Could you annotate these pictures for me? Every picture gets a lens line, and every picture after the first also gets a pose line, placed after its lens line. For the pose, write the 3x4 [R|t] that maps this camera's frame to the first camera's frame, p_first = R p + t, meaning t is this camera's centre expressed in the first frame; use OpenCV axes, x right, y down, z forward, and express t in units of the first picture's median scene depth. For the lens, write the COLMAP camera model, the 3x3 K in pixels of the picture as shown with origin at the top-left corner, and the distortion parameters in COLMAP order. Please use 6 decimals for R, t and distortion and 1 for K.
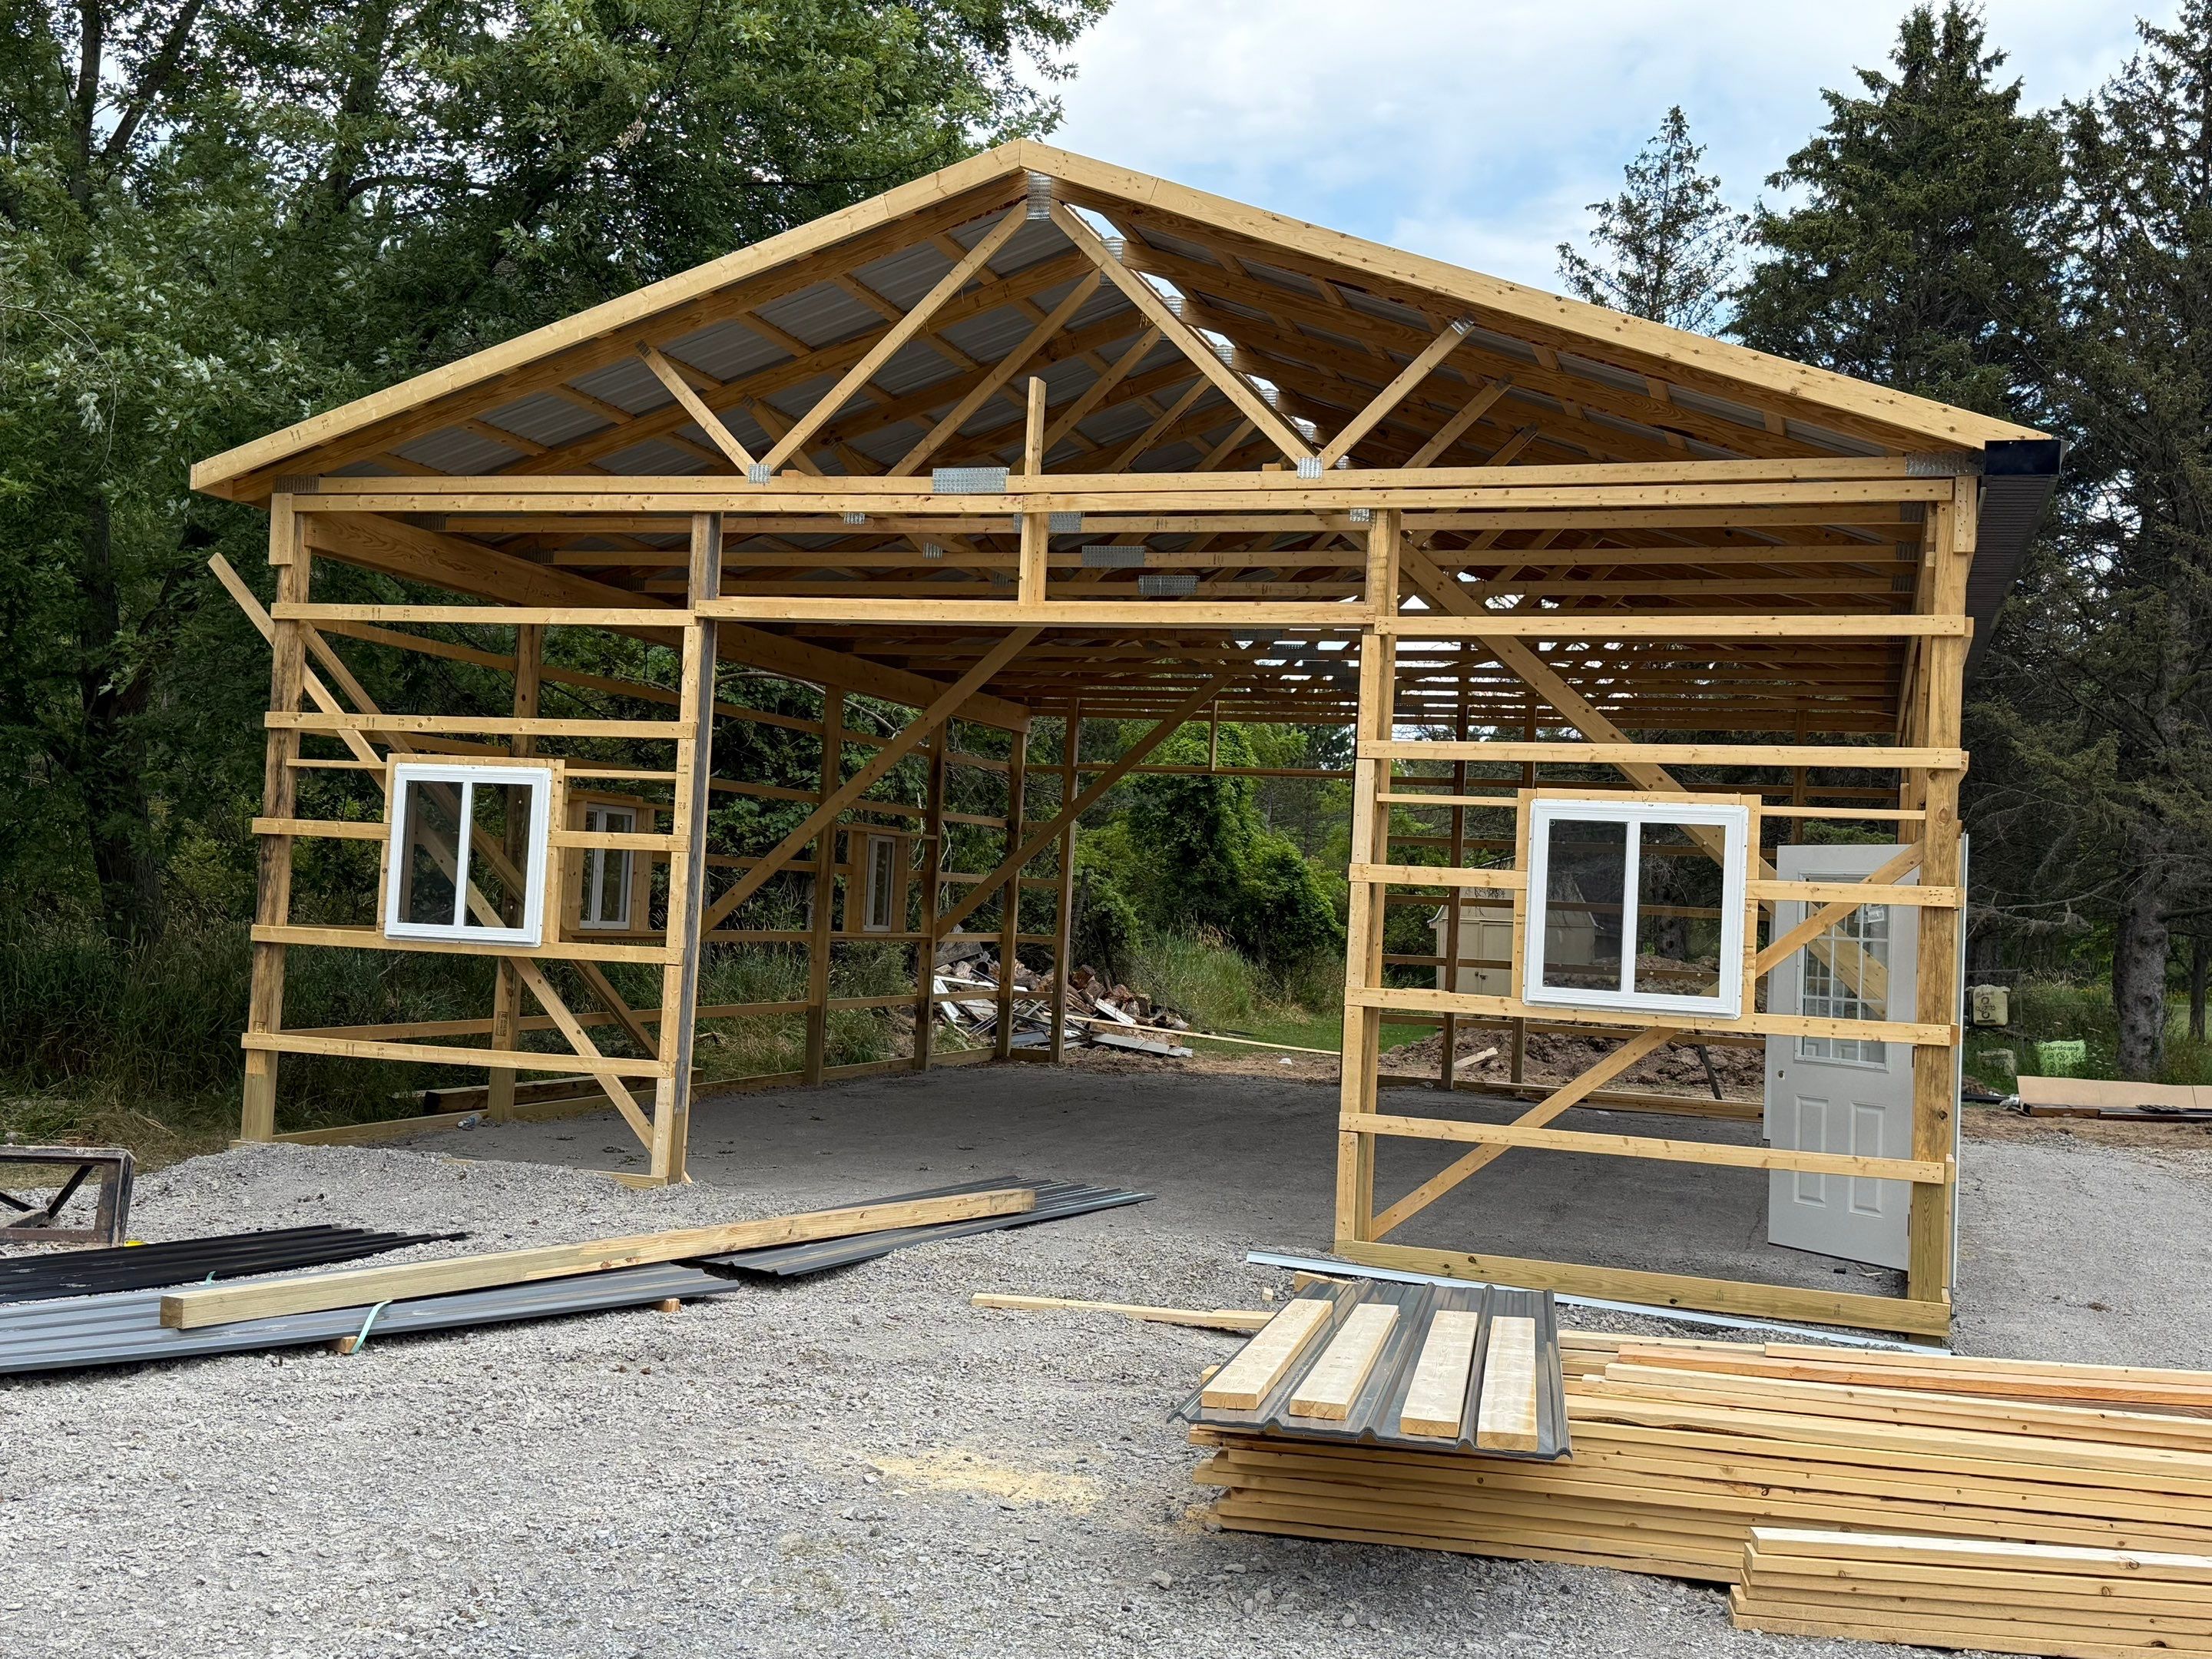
lens RADIAL K [[2304.2, 0, 1119.7], [0, 2304.2, 852.8], [0, 0, 1]] dist [0.040648, 0.000000]
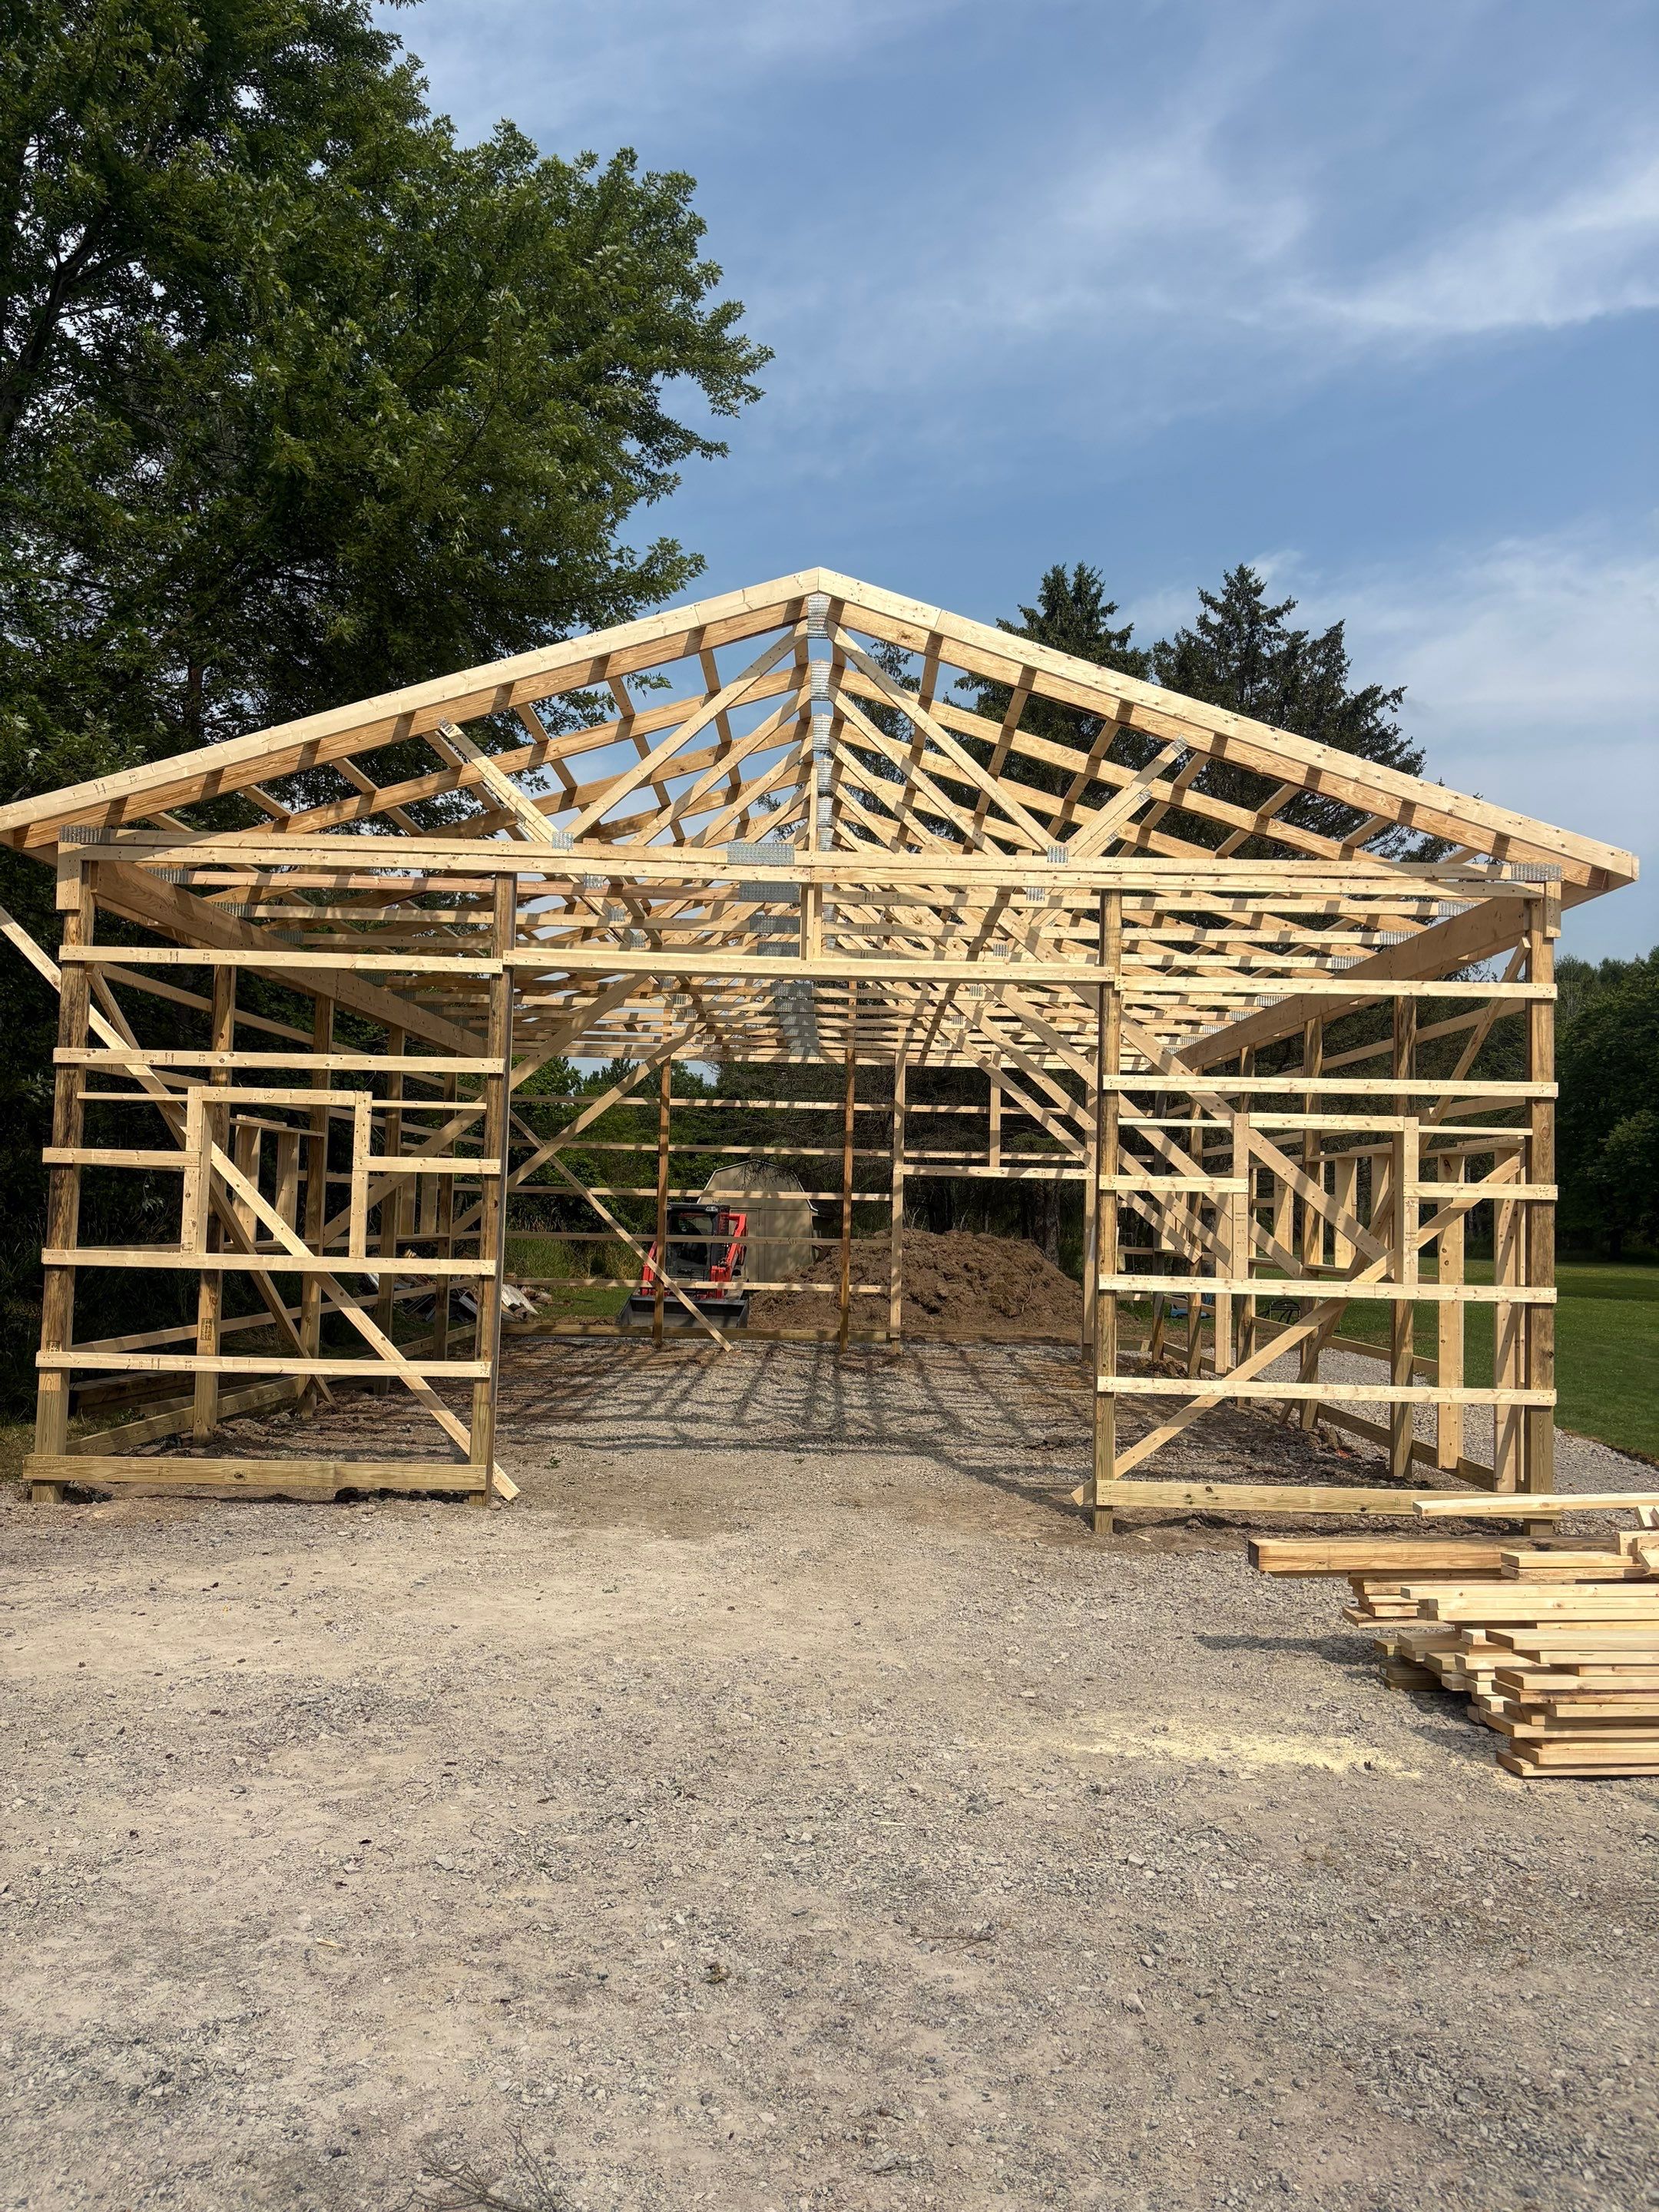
lens RADIAL K [[1698.4, 0, 836.7], [0, 1698.4, 1153.9], [0, 0, 1]] dist [0.016733, -0.004311]
pose [[0.951968, -0.011283, 0.305989, -0.278356], [0.014046, 0.999878, -0.006831, -0.002080], [-0.305875, 0.010801, 0.952010, 0.156271]]
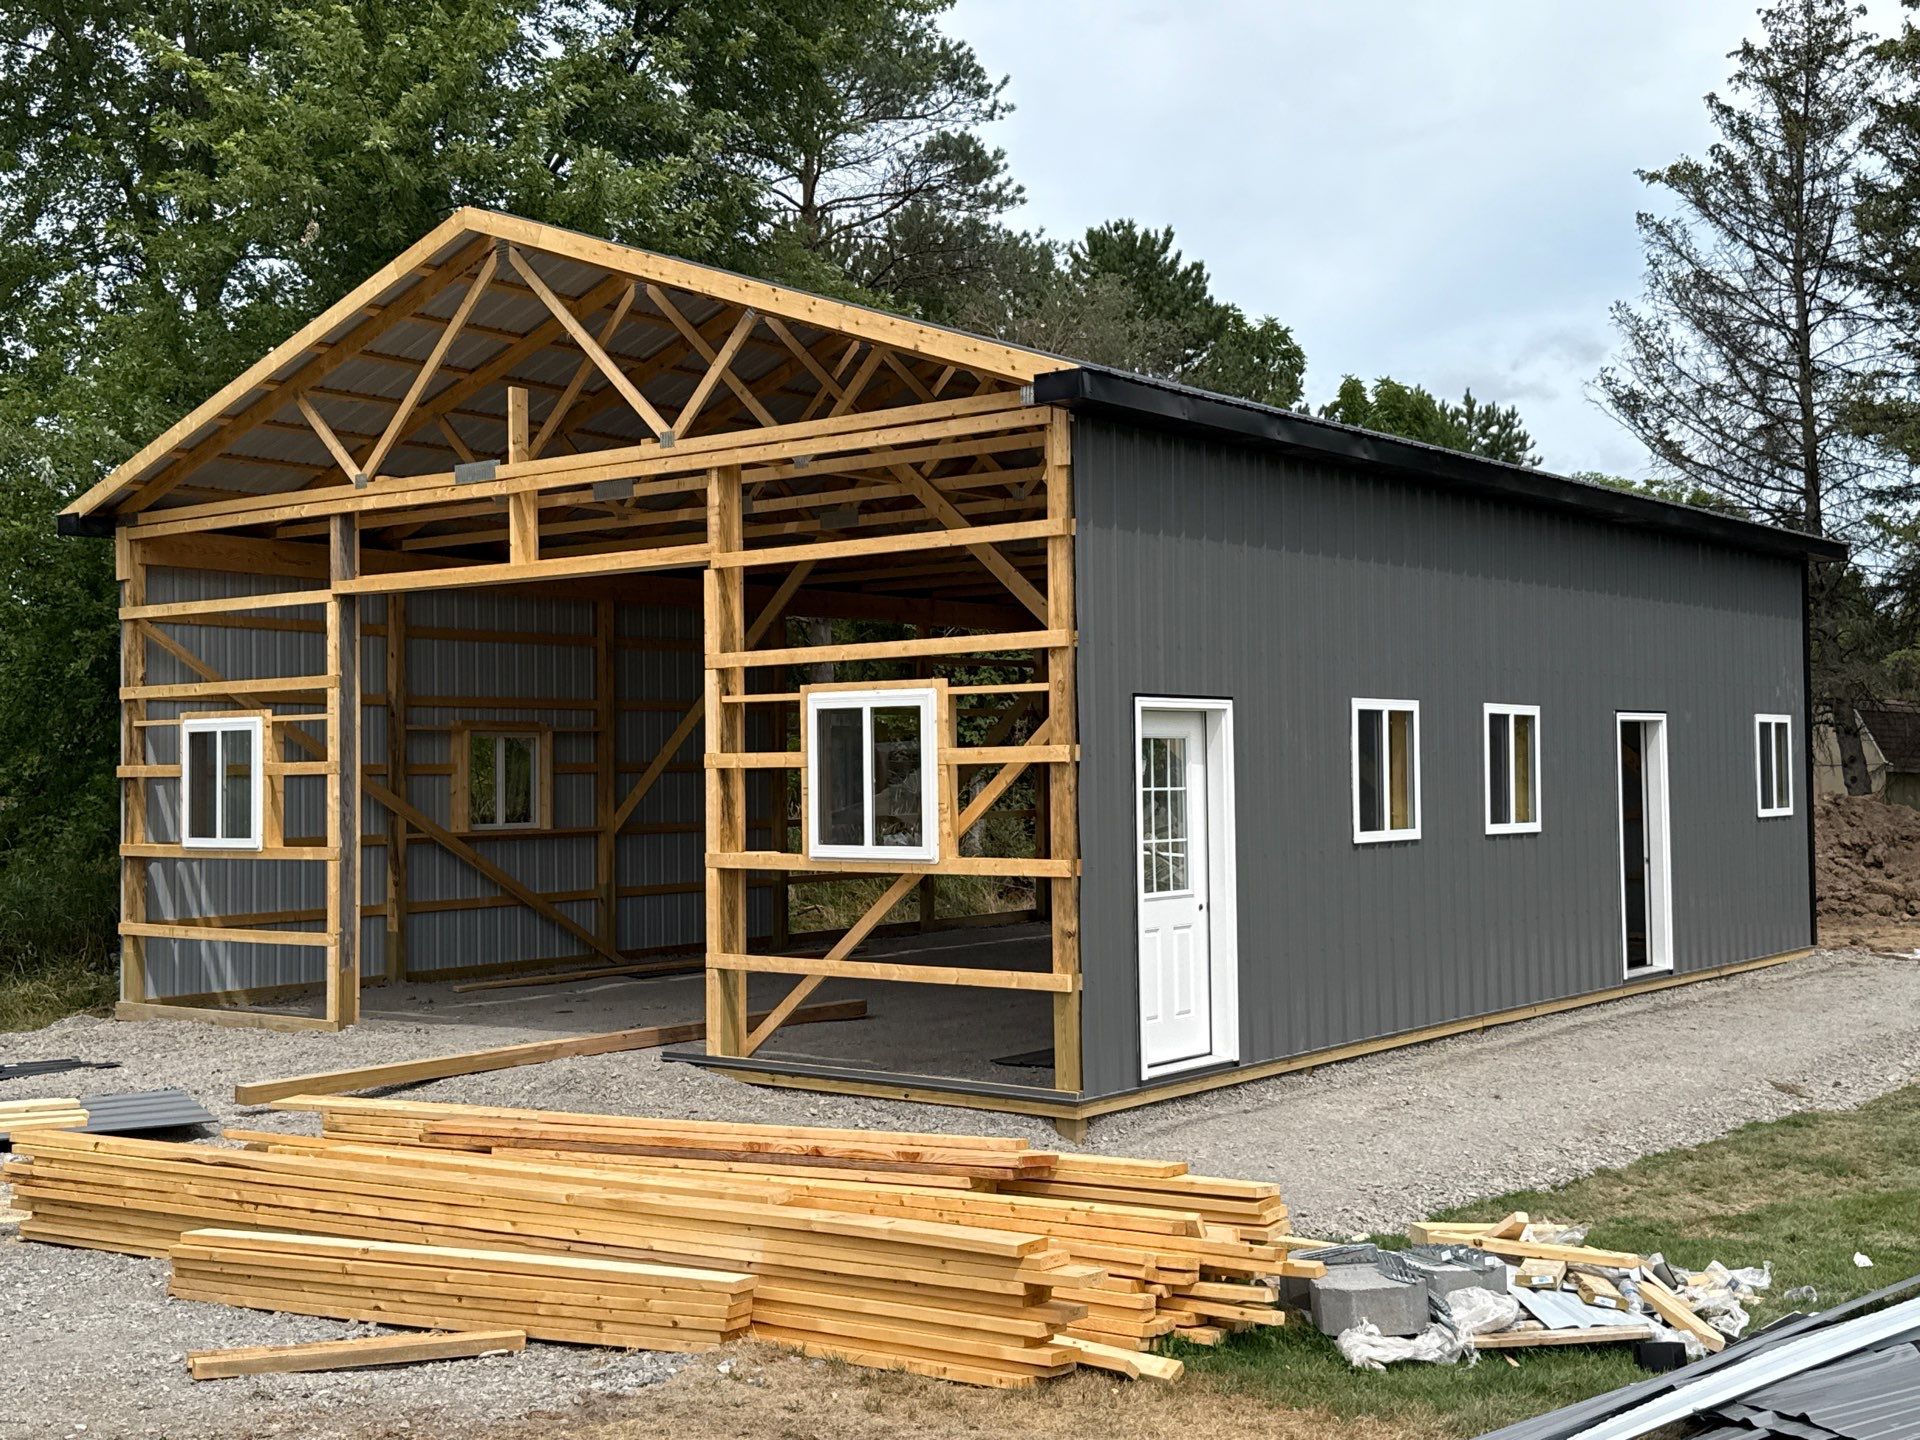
lens RADIAL K [[2281.2, 0, 961.8], [0, 2281.2, 708.7], [0, 0, 1]] dist [0.050481, 0.000000]
pose [[0.938753, -0.068202, -0.337774, 0.579959], [0.062057, 0.997652, -0.028971, 0.022137], [0.338957, 0.006236, 0.940781, -0.101601]]
